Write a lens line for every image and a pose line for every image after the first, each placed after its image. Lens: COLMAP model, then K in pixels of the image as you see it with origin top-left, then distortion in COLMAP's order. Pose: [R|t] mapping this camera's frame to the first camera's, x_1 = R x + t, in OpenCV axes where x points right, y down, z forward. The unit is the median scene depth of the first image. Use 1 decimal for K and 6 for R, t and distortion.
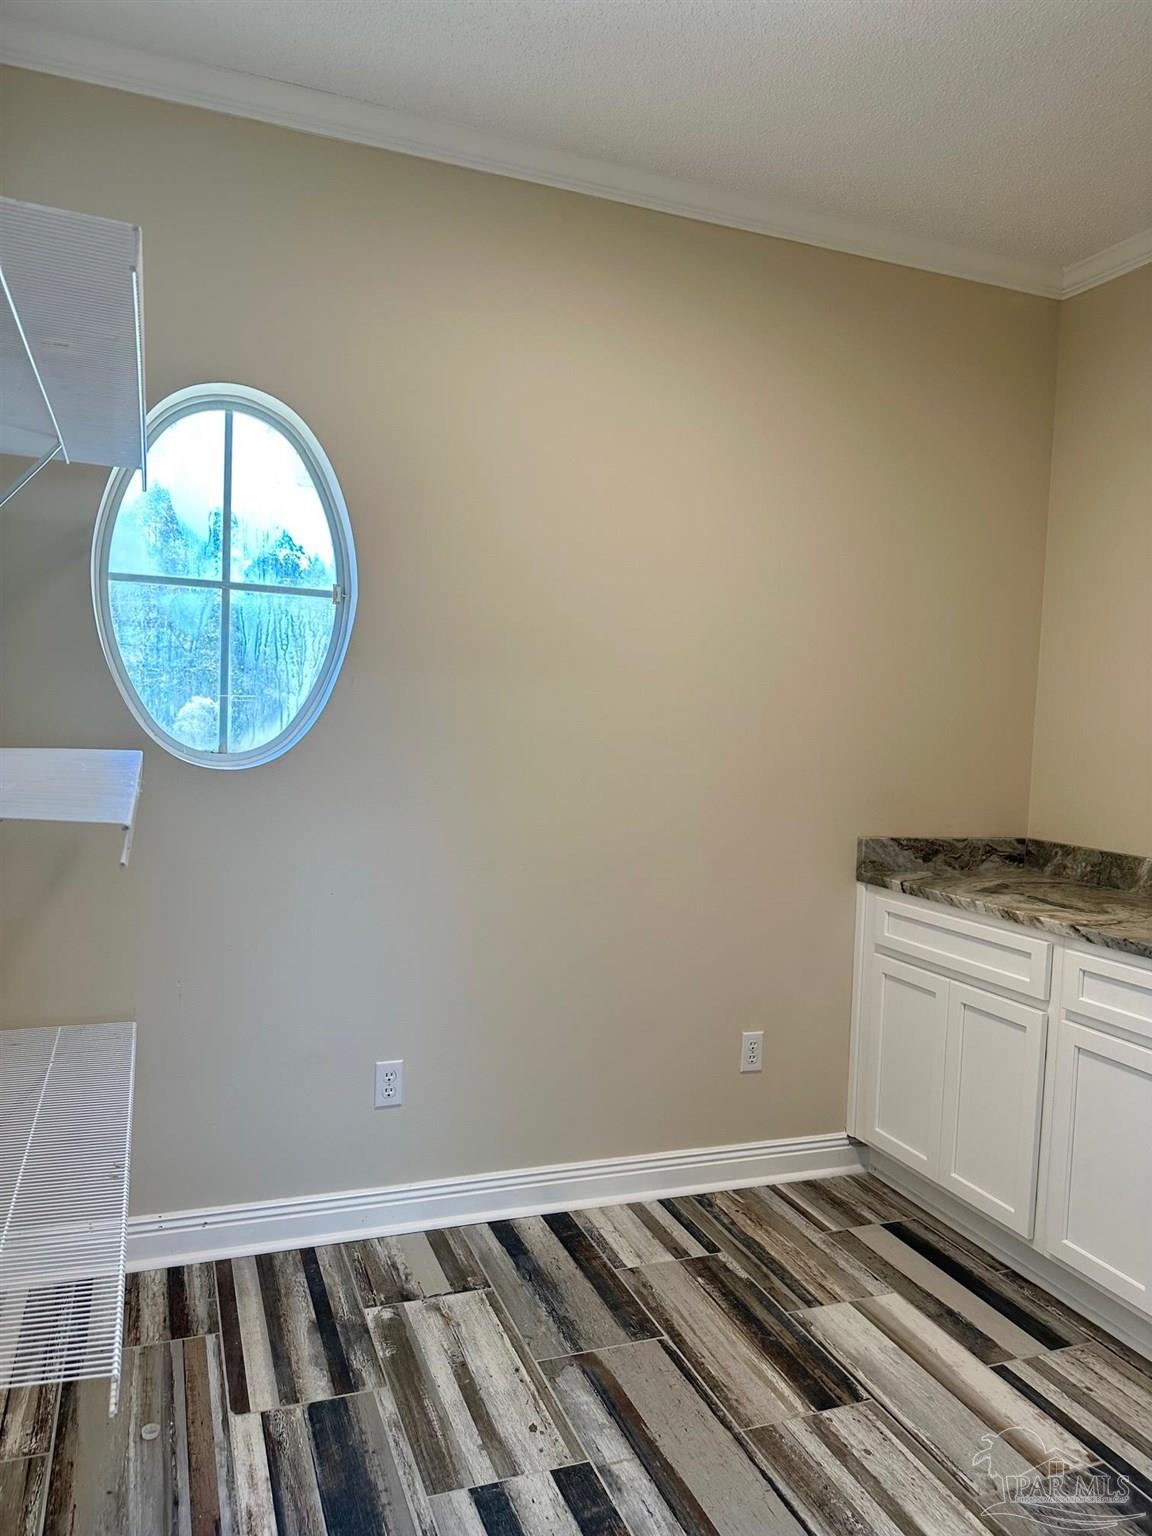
lens RADIAL K [[1071.5, 0, 576.0], [0, 1071.5, 768.0], [0, 0, 1]] dist [0.091387, -0.129977]
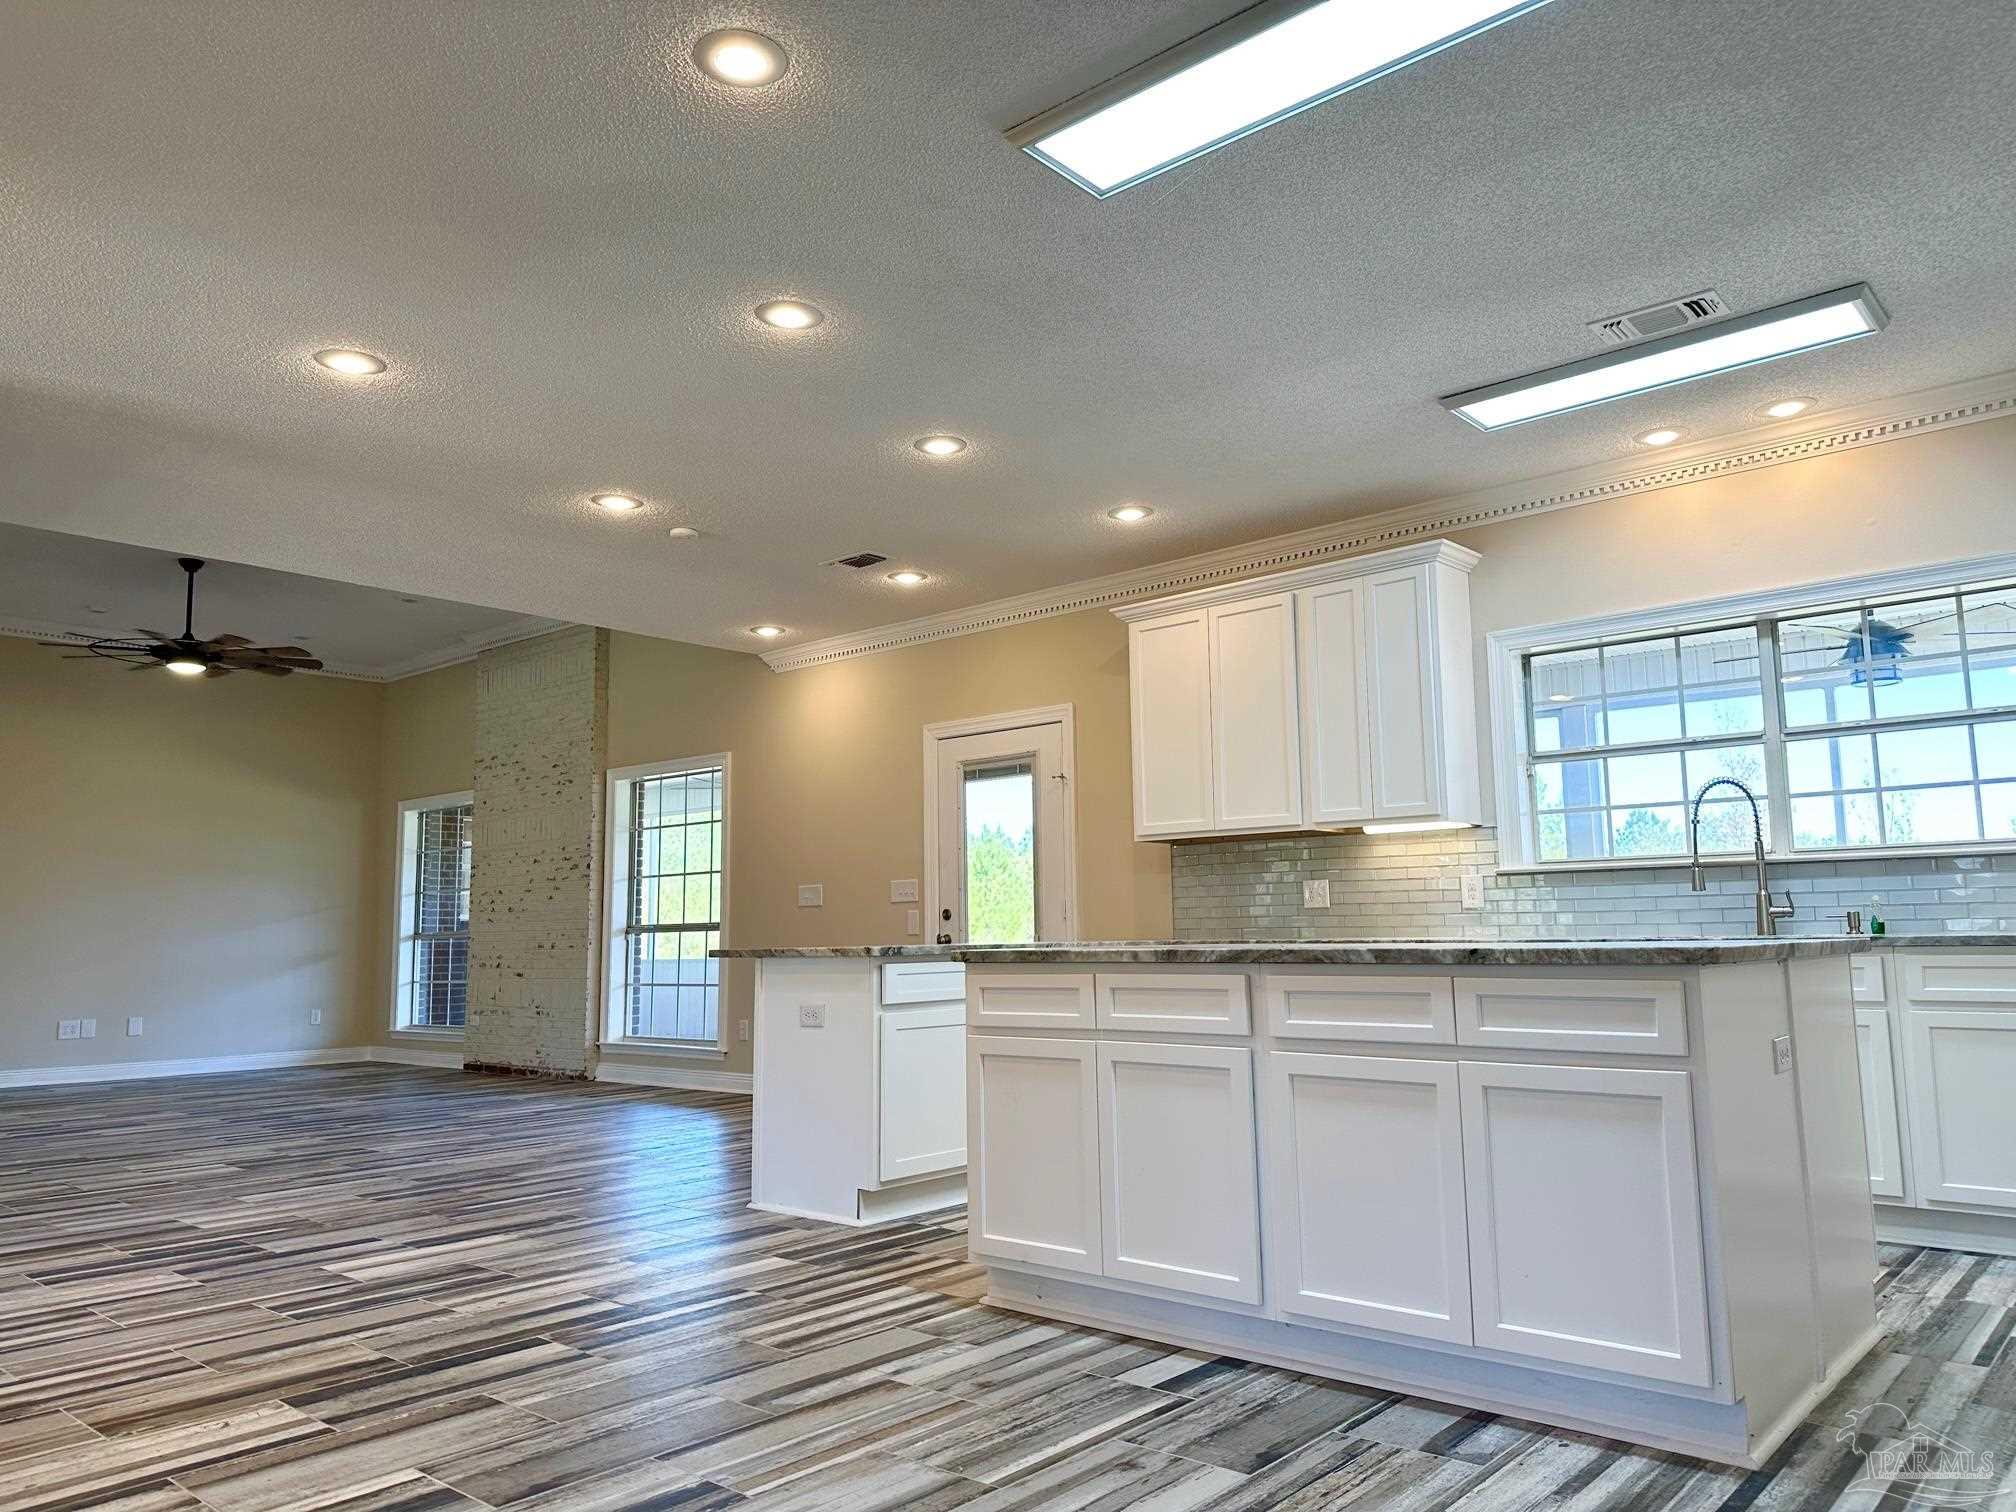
lens RADIAL K [[1401.6, 0, 1013.7], [0, 1401.6, 758.1], [0, 0, 1]] dist [0.124321, -0.172280]
pose [[-0.467460, 0.074926, 0.880833, -0.913242], [0.042649, 0.997153, -0.062187, 0.040180], [-0.882985, 0.008497, -0.469325, 1.874380]]
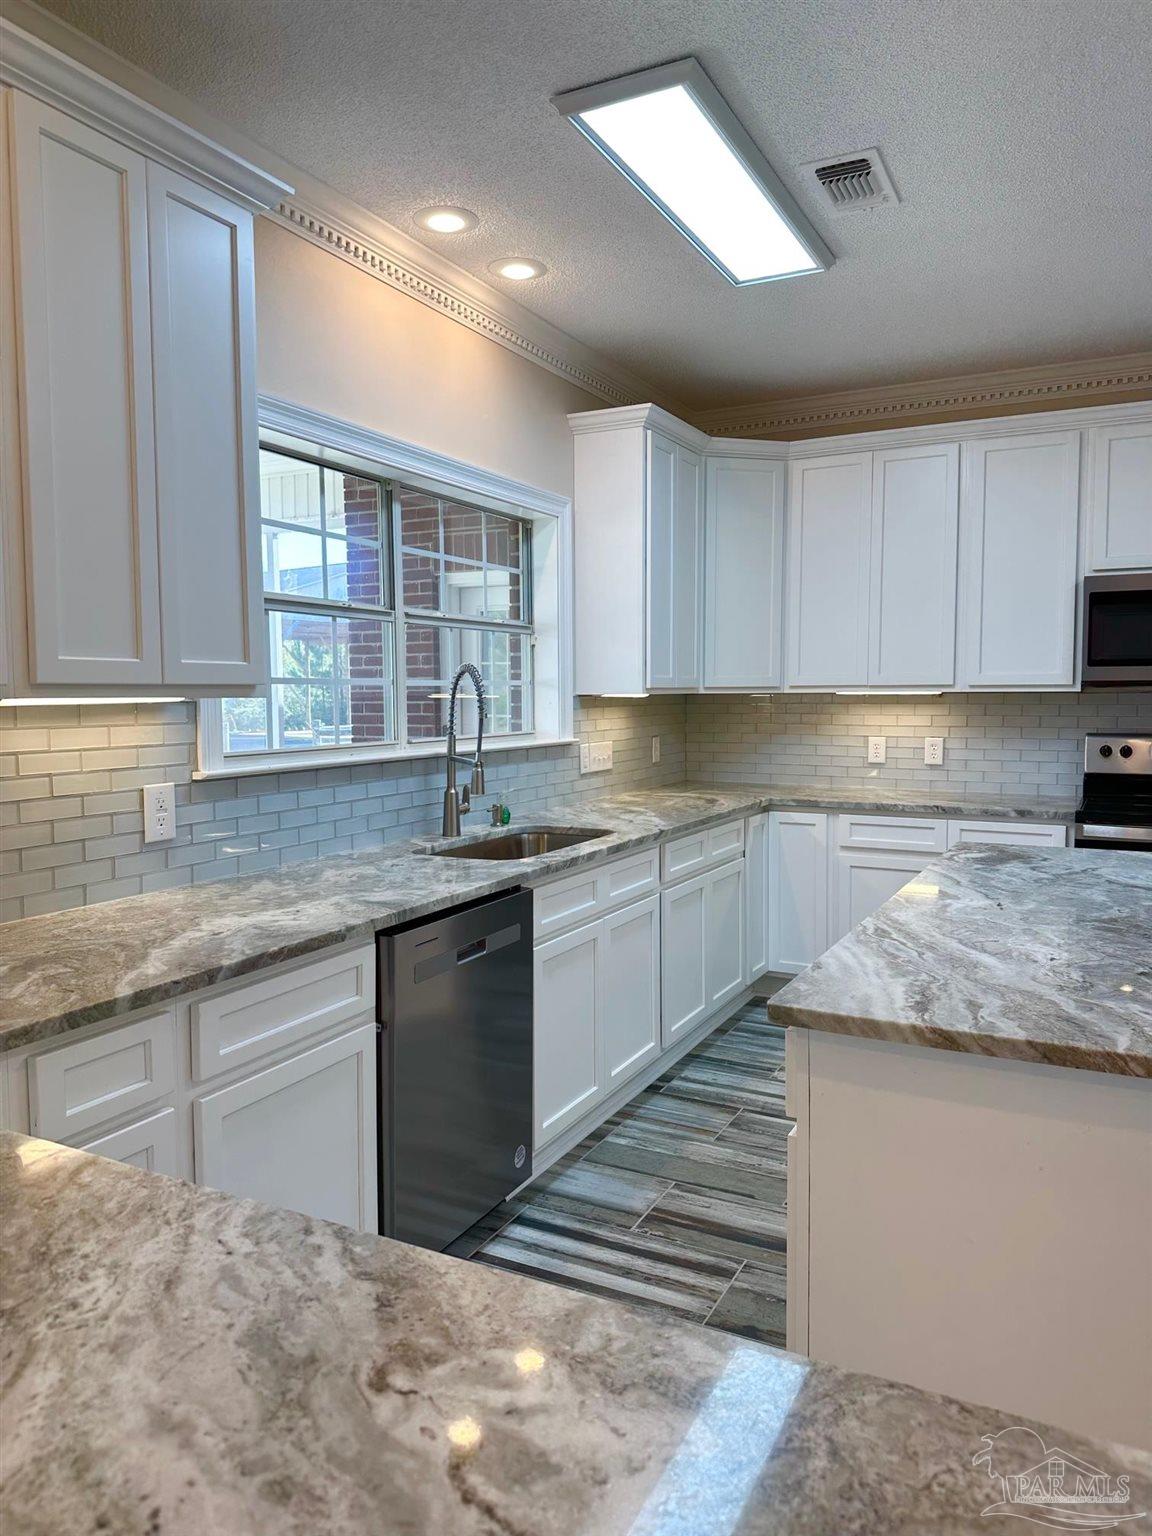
lens RADIAL K [[1071.5, 0, 576.0], [0, 1071.5, 768.0], [0, 0, 1]] dist [0.091387, -0.129977]
pose [[-0.748728, 0.008957, -0.662816, 1.432767], [-0.060925, 0.994747, 0.082265, -0.010770], [0.660071, 0.101976, -0.744249, 1.060776]]
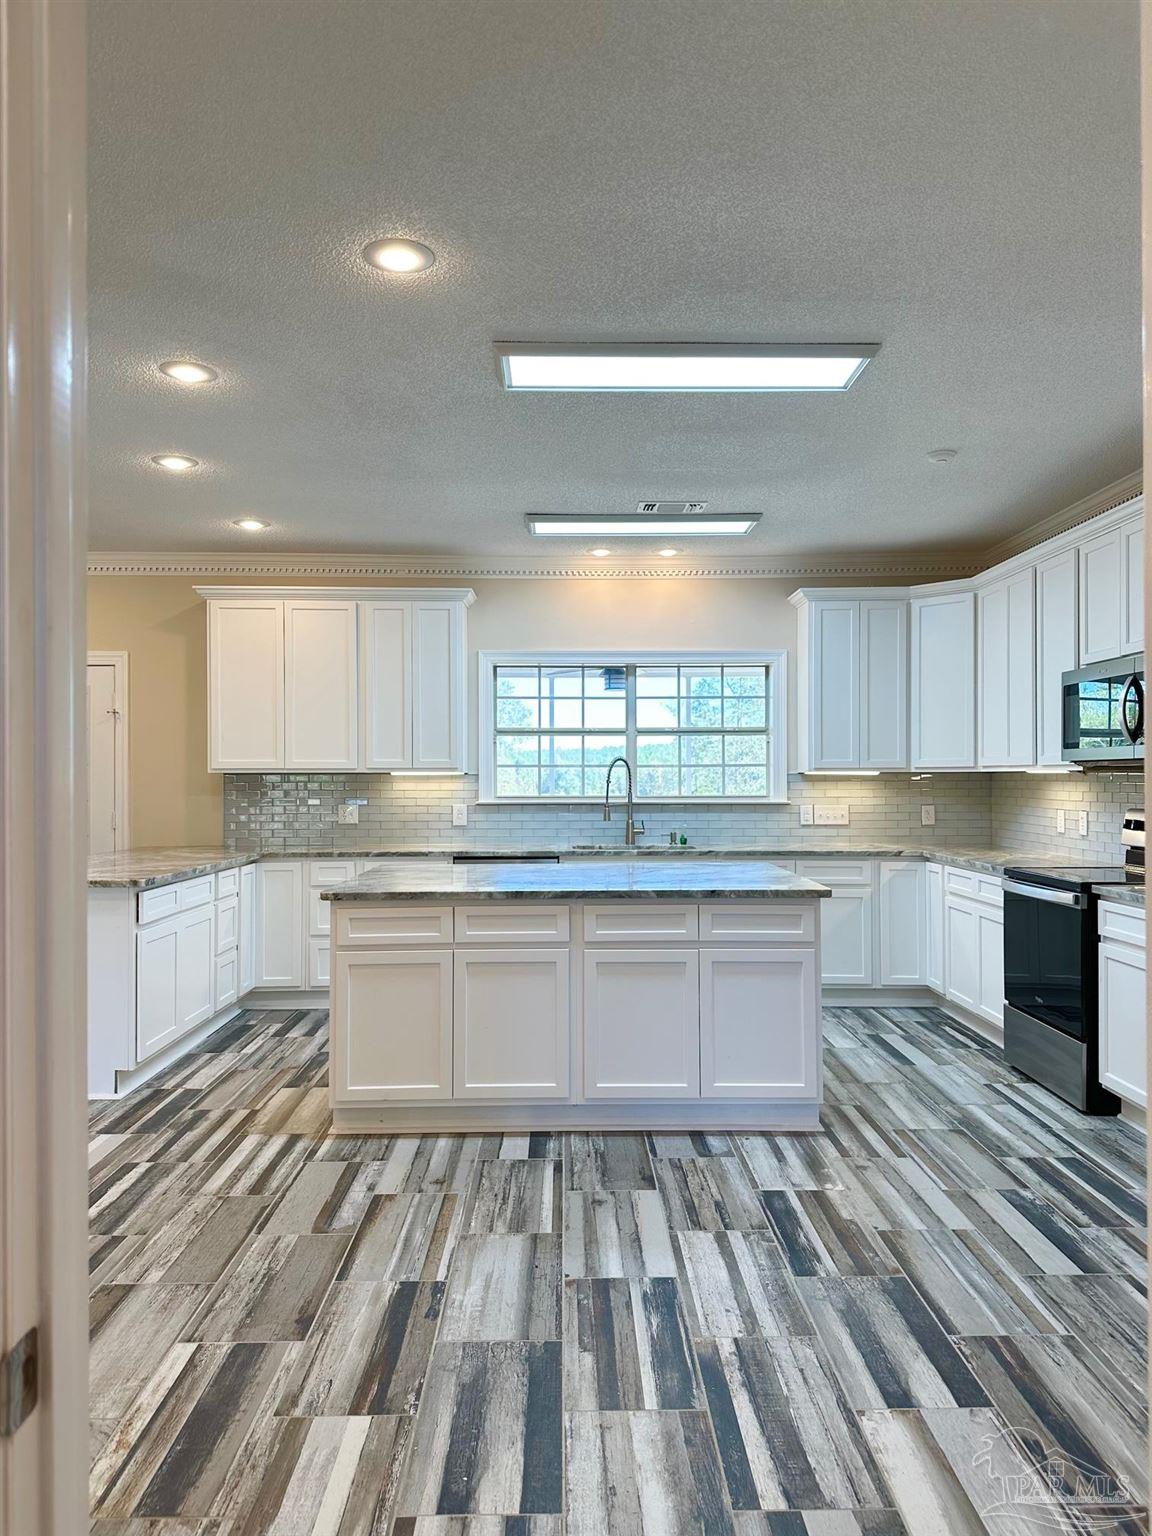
lens RADIAL K [[1071.5, 0, 576.0], [0, 1071.5, 768.0], [0, 0, 1]] dist [0.091387, -0.129977]
pose [[-0.937294, -0.037685, 0.346497, -0.367259], [-0.021018, 0.998440, 0.051733, -0.141545], [-0.347906, 0.041206, -0.936623, 2.661481]]
